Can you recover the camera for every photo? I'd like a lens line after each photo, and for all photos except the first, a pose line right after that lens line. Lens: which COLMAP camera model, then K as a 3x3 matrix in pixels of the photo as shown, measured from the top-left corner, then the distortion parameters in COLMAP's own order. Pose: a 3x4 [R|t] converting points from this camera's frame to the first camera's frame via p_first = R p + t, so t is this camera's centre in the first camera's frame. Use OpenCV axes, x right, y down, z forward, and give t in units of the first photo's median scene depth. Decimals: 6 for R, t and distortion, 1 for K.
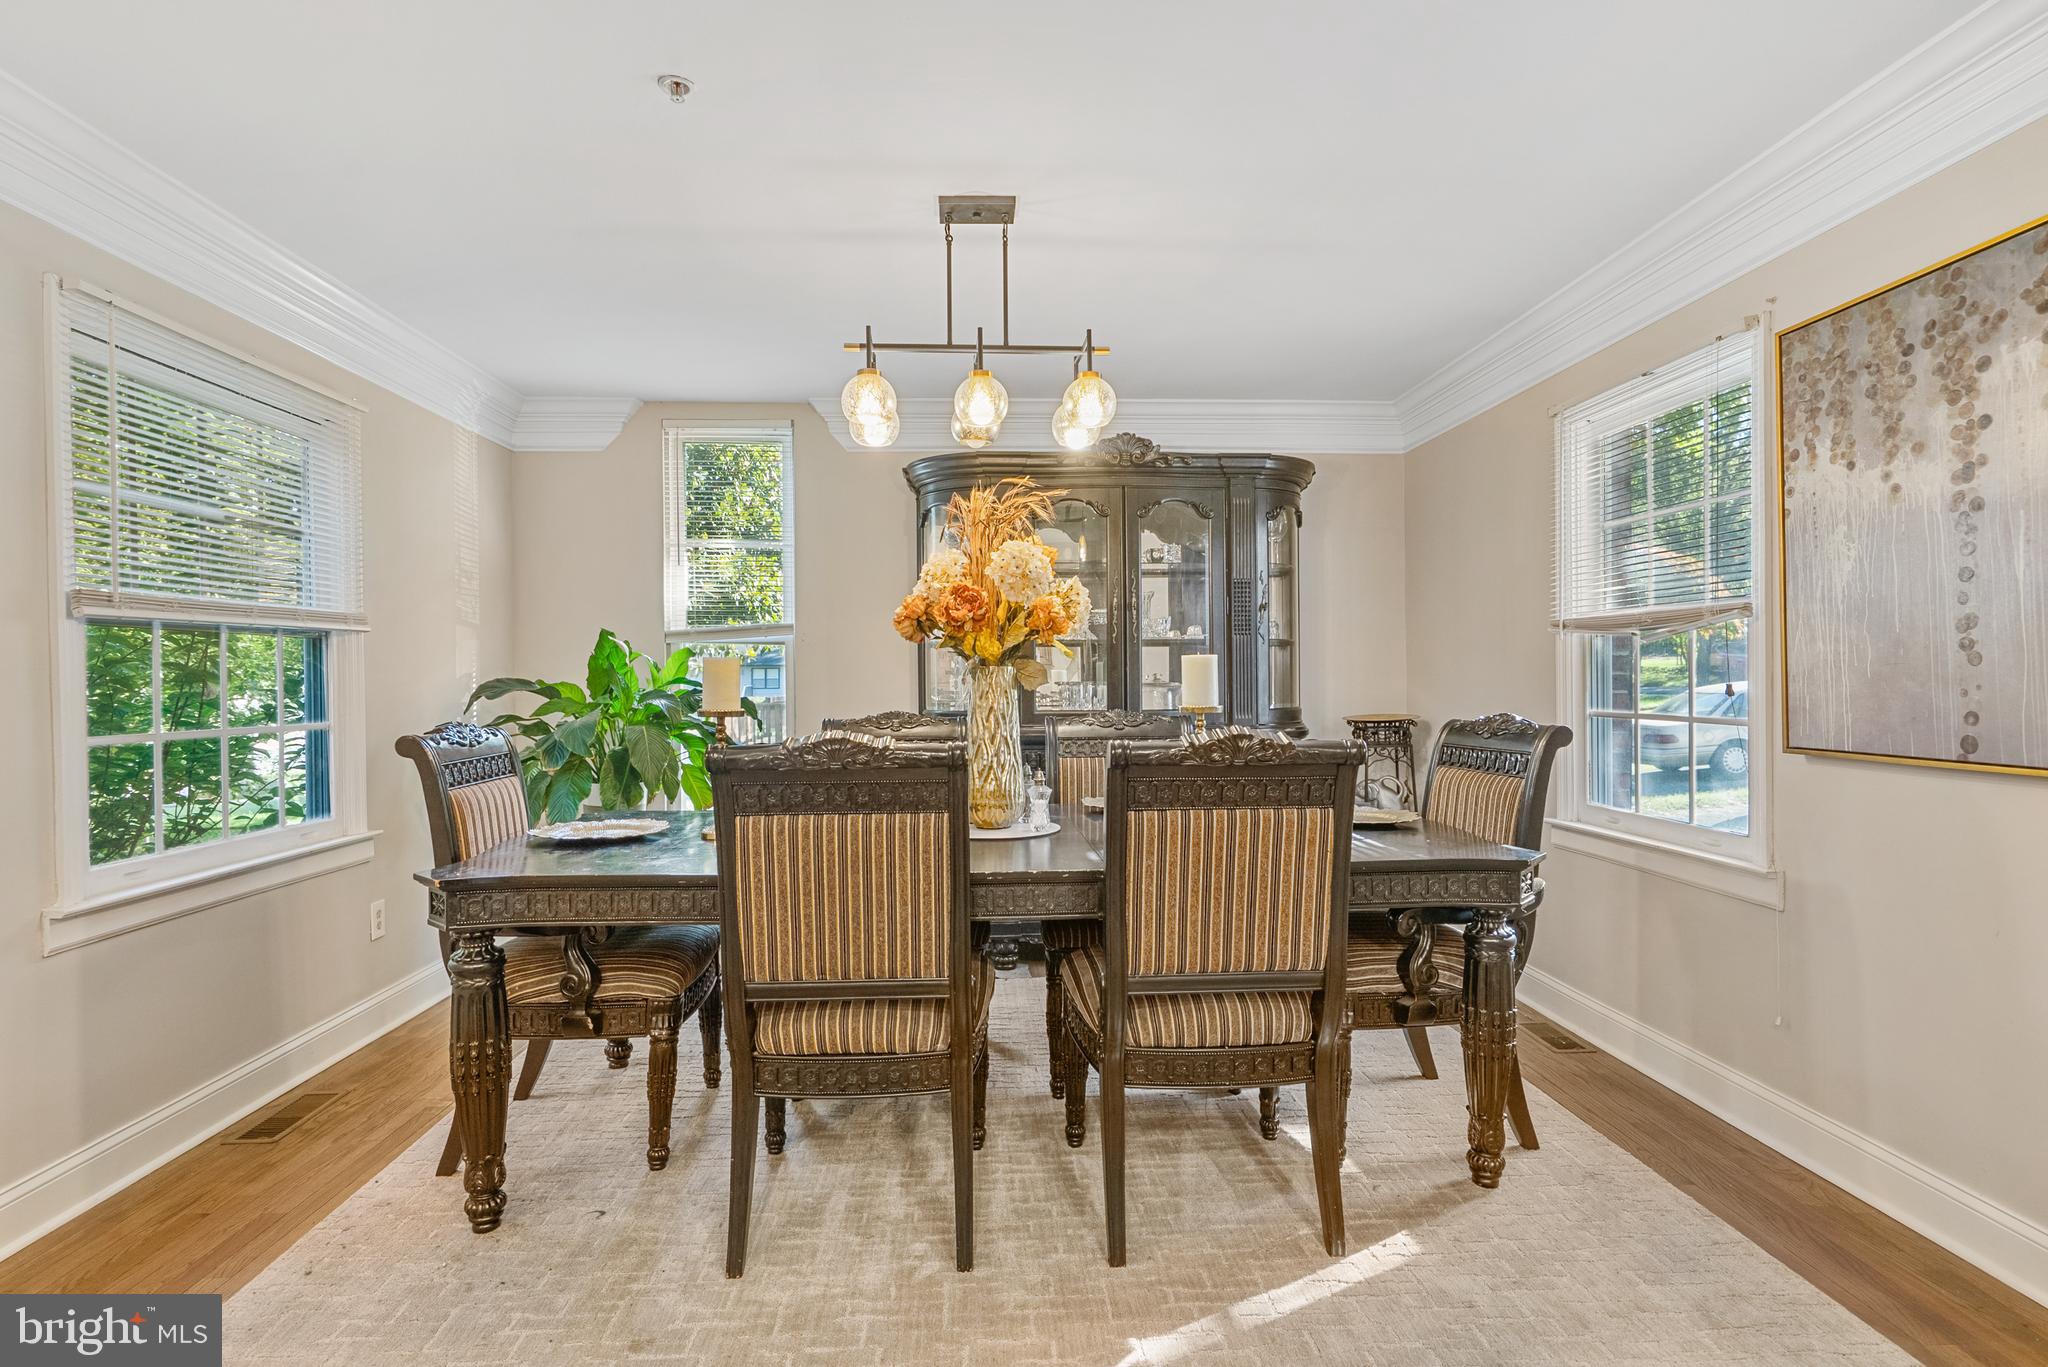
lens RADIAL K [[988.6, 0, 1007.0], [0, 988.6, 688.6], [0, 0, 1]] dist [-0.004085, 0.001856]
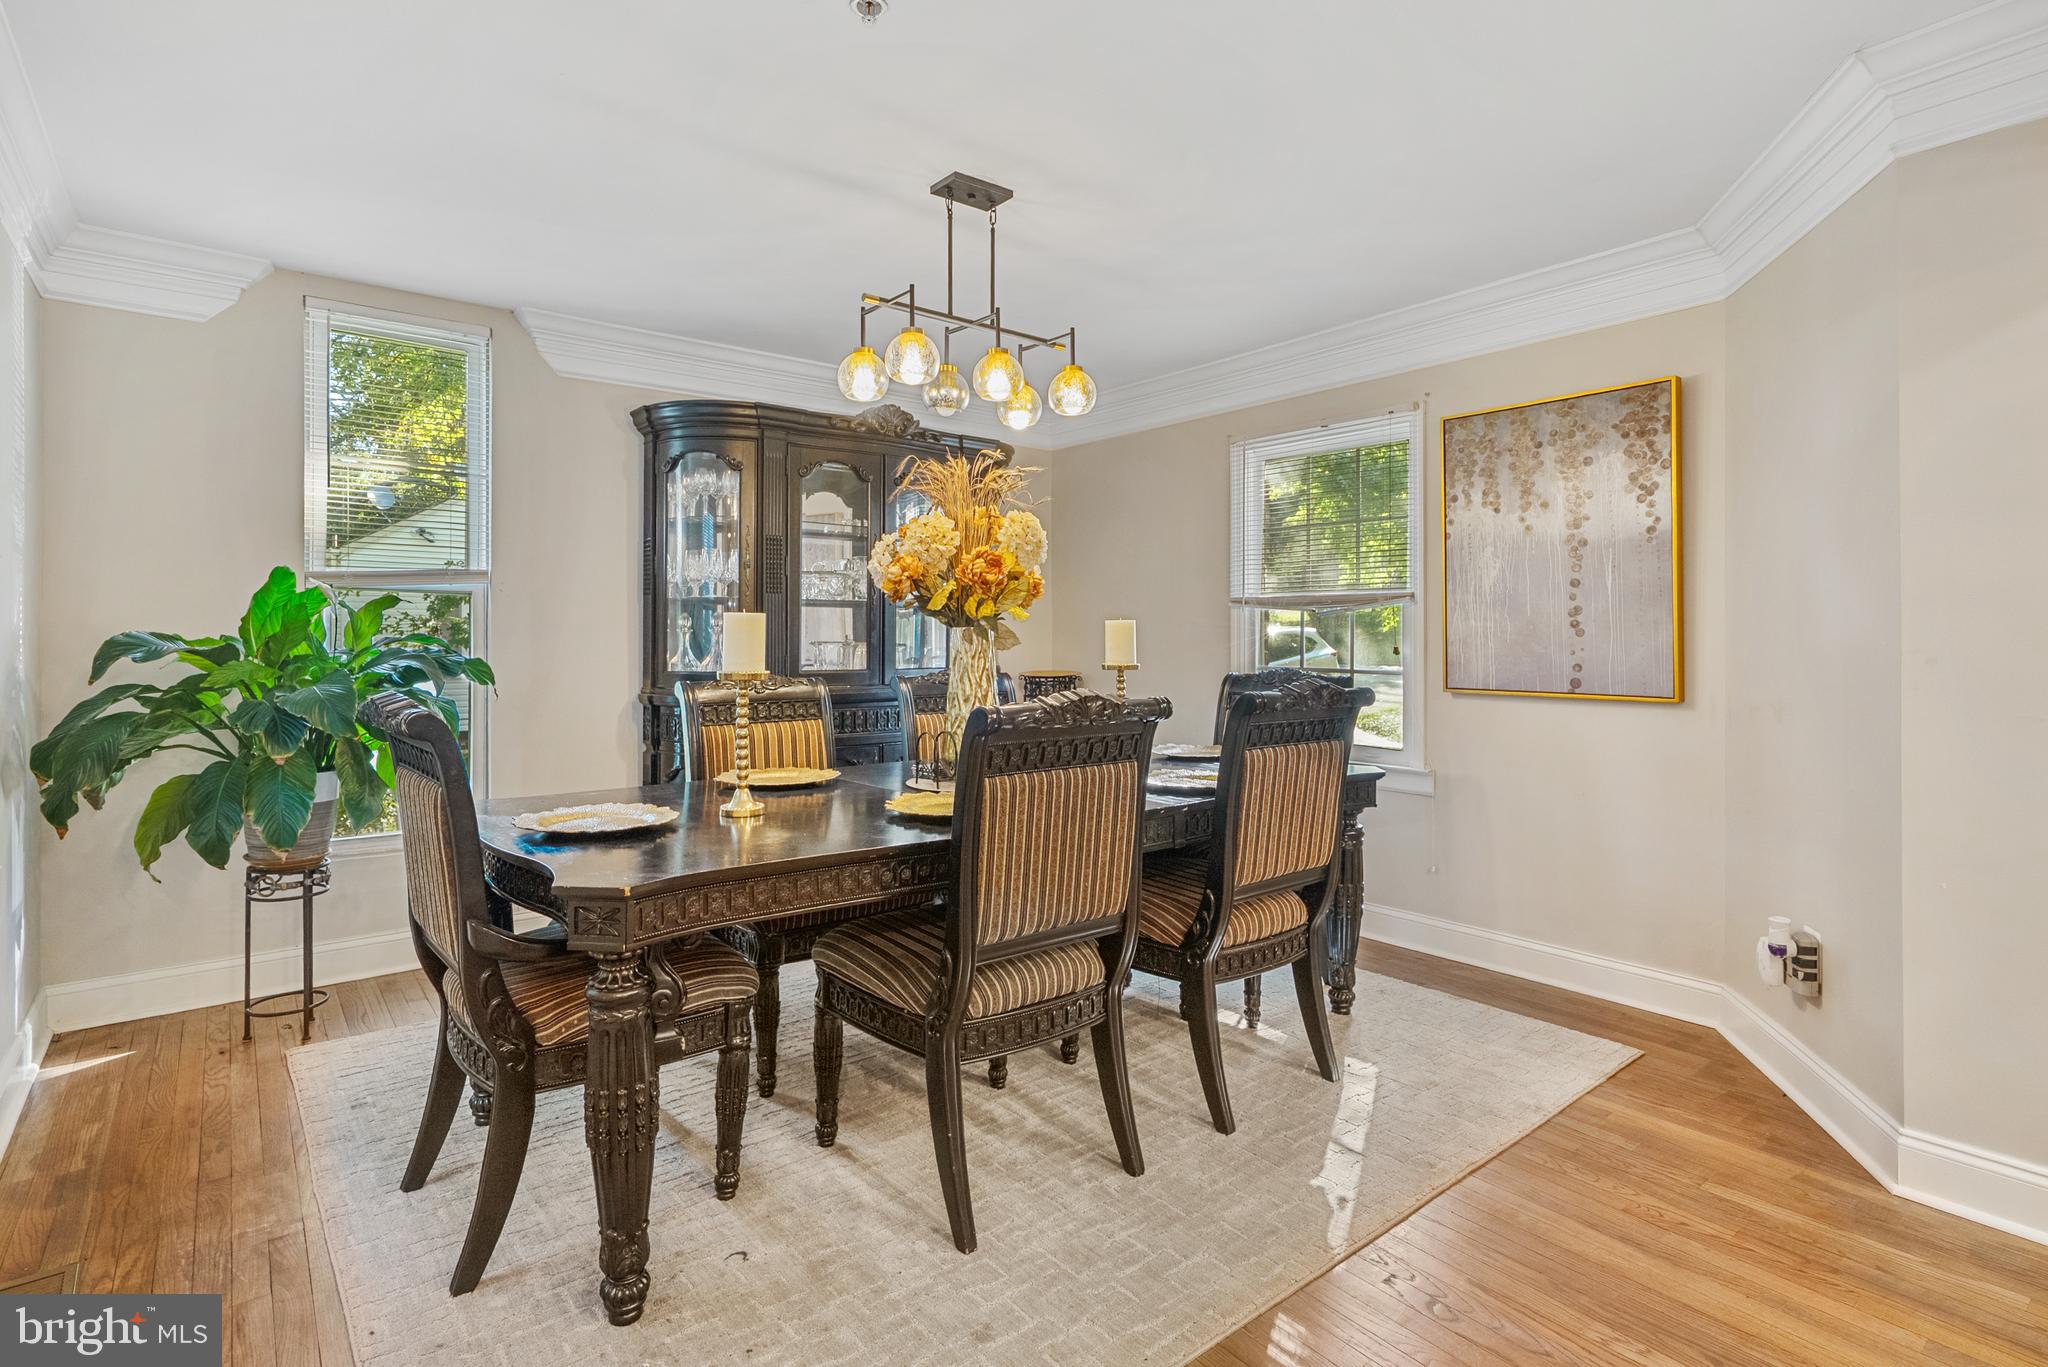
lens RADIAL K [[988.6, 0, 974.7], [0, 988.6, 634.7], [0, 0, 1]] dist [-0.004085, 0.001856]
pose [[0.823451, 0.010084, 0.567298, -0.733375], [-0.001980, 0.999887, -0.014898, 0.000659], [-0.567384, 0.011144, 0.823378, 0.164259]]
